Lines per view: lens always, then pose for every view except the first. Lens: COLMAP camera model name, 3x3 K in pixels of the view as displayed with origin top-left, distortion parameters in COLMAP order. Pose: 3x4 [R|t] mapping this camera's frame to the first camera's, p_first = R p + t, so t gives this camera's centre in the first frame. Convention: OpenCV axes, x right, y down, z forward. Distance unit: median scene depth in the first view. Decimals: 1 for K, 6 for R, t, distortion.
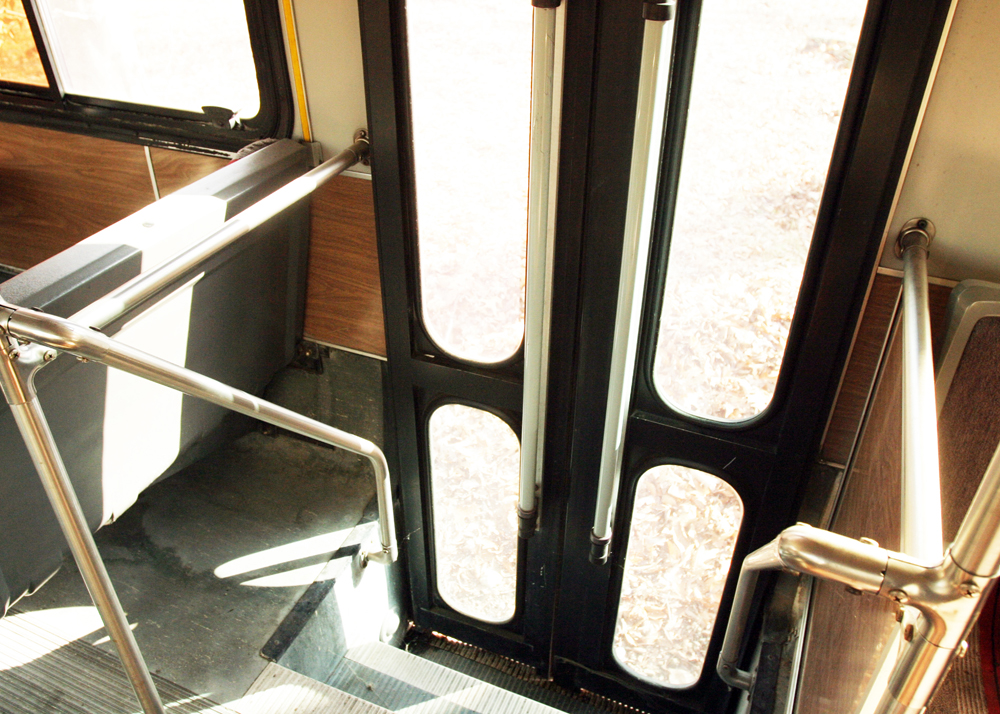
lens RADIAL K [[795.6, 0, 499.1], [0, 795.6, 347.5], [0, 0, 1]] dist [-0.093347, 0.058460]
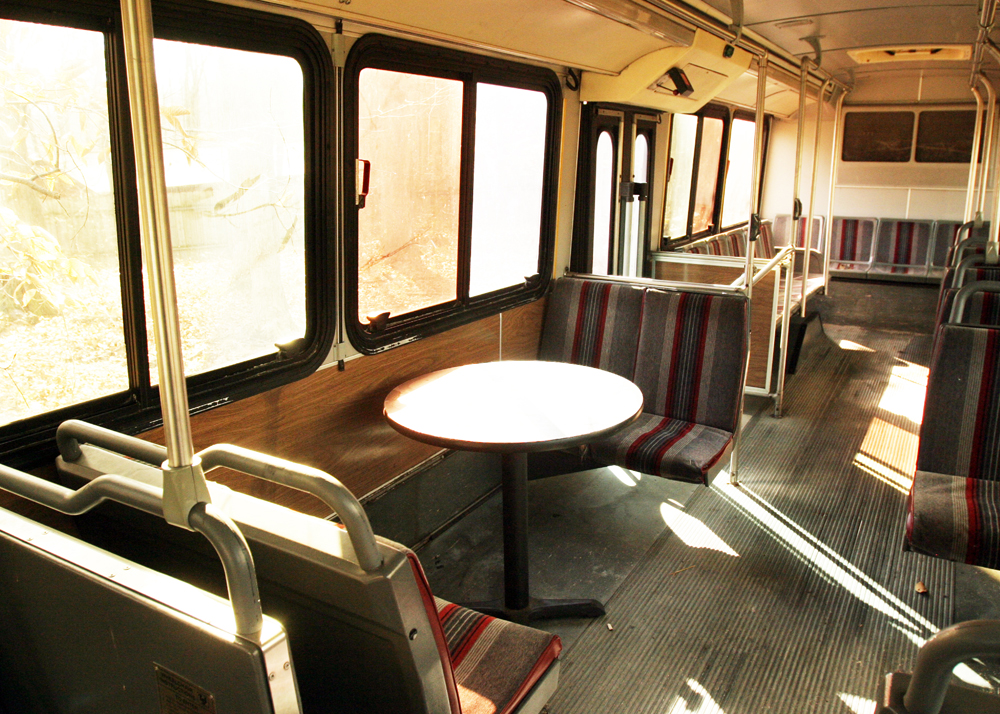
lens RADIAL K [[795.6, 0, 496.7], [0, 795.6, 353.7], [0, 0, 1]] dist [-0.093347, 0.058460]
pose [[0.140427, -0.250352, 0.957917, -2.064237], [0.558713, 0.818776, 0.132082, -0.400339], [-0.817386, 0.516652, 0.254853, 0.566105]]
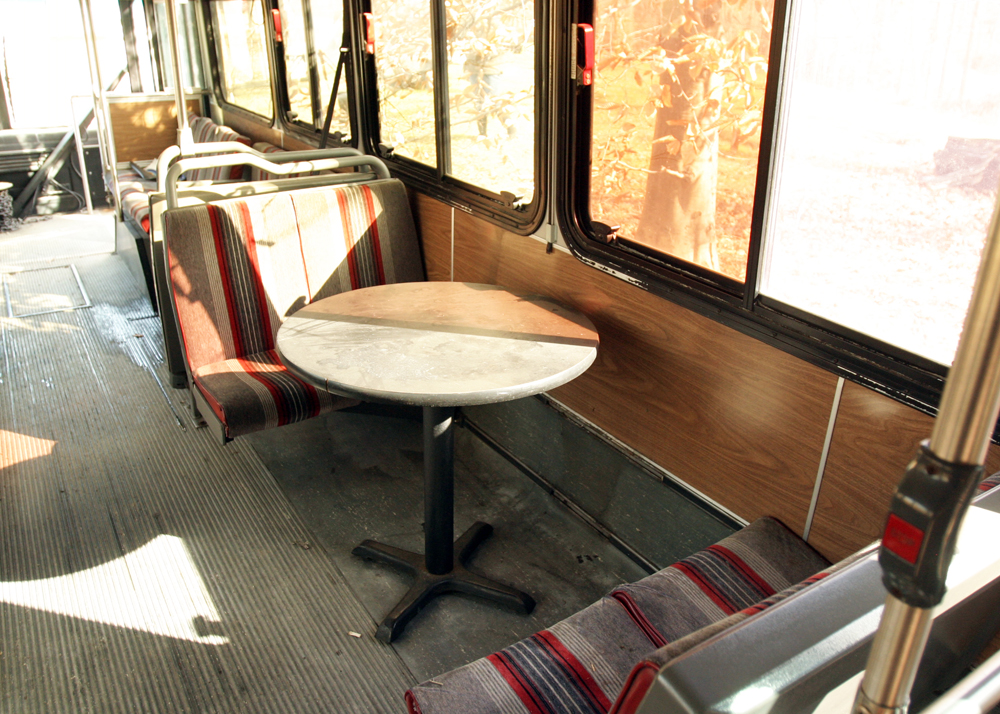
lens RADIAL K [[795.6, 0, 495.9], [0, 795.6, 356.9], [0, 0, 1]] dist [-0.093347, 0.058460]
pose [[0.811664, 0.247653, -0.529026, -0.295352], [-0.343347, 0.934973, -0.089094, -0.069935], [0.472561, 0.253955, 0.843915, 0.093160]]
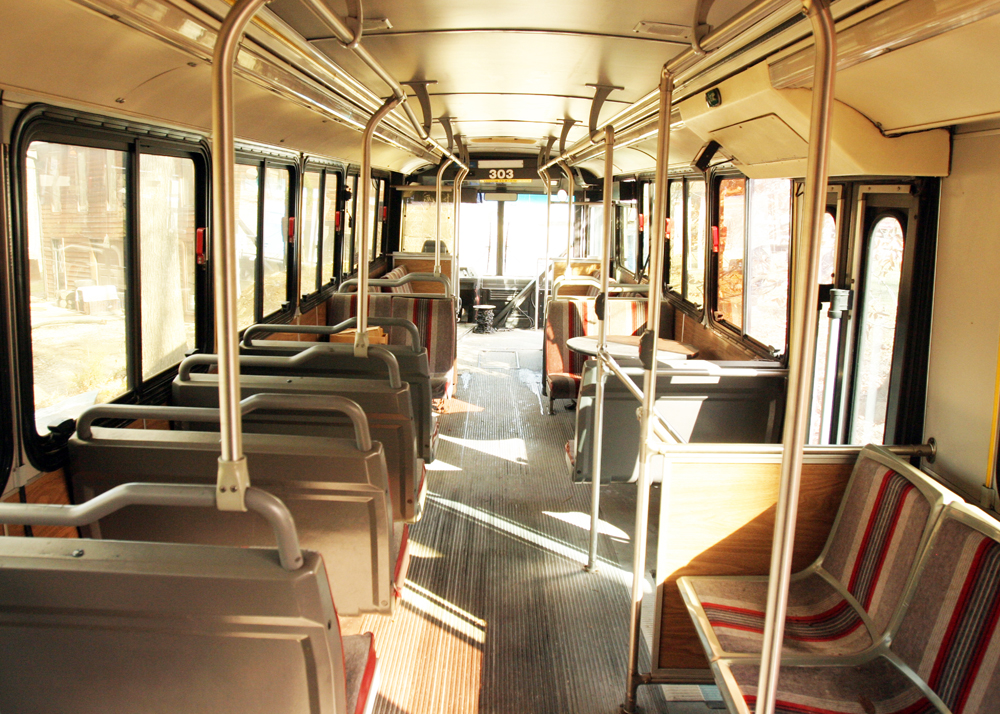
lens RADIAL K [[795.6, 0, 497.3], [0, 795.6, 351.5], [0, 0, 1]] dist [-0.093347, 0.058460]
pose [[0.376195, 0.177114, -0.909455, 1.141516], [-0.530747, 0.845755, -0.054834, 0.195265], [0.759464, 0.503319, 0.412171, -0.394810]]
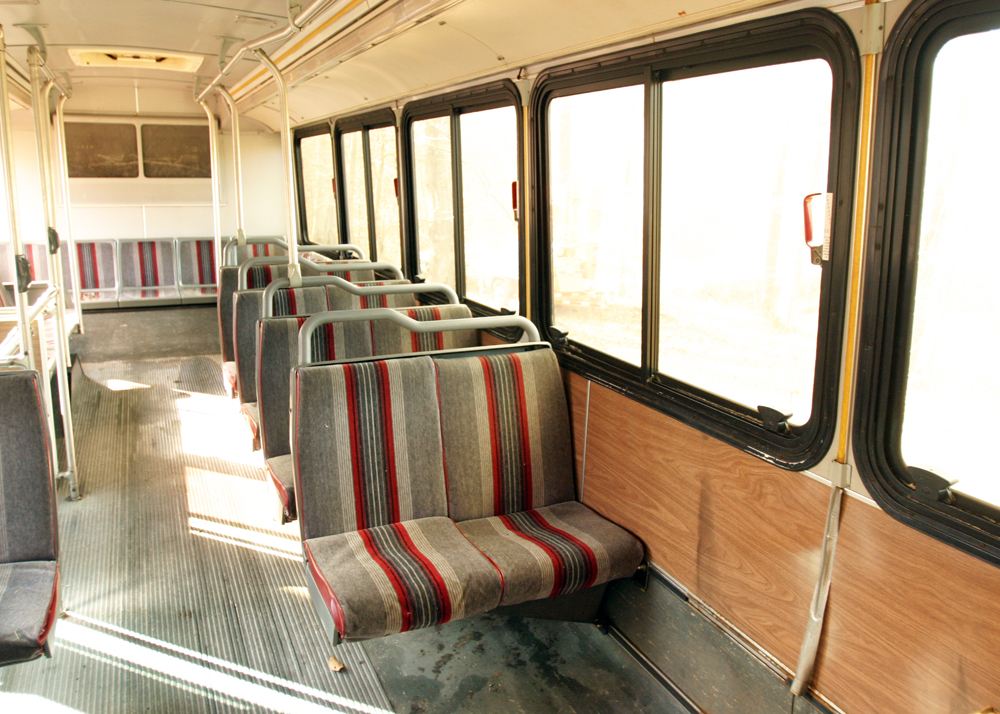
lens RADIAL K [[795.6, 0, 494.2], [0, 795.6, 351.2], [0, 0, 1]] dist [-0.093347, 0.058460]
pose [[-0.721430, -0.173008, 0.670528, -1.660970], [0.365600, 0.727186, 0.580980, -0.434141], [-0.588112, 0.664281, -0.461362, 0.608744]]
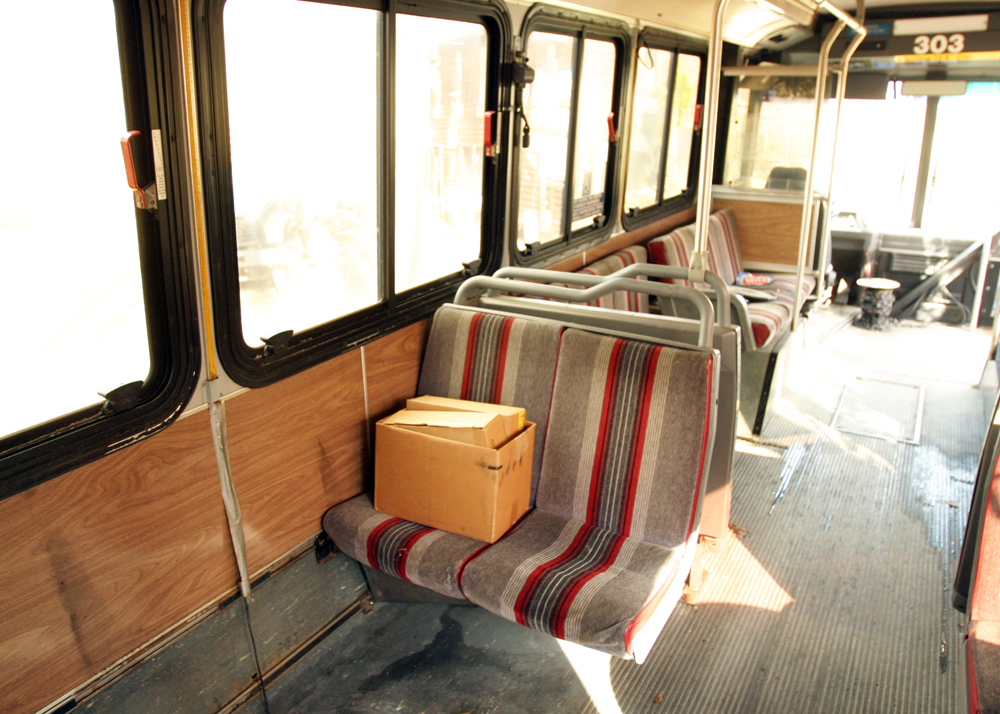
lens RADIAL K [[795.6, 0, 497.0], [0, 795.6, 343.9], [0, 0, 1]] dist [-0.093347, 0.058460]
pose [[-0.126879, 0.287803, -0.949248, -0.565377], [-0.548548, 0.776970, 0.308890, -0.218327], [0.826436, 0.559899, 0.059292, 0.275621]]
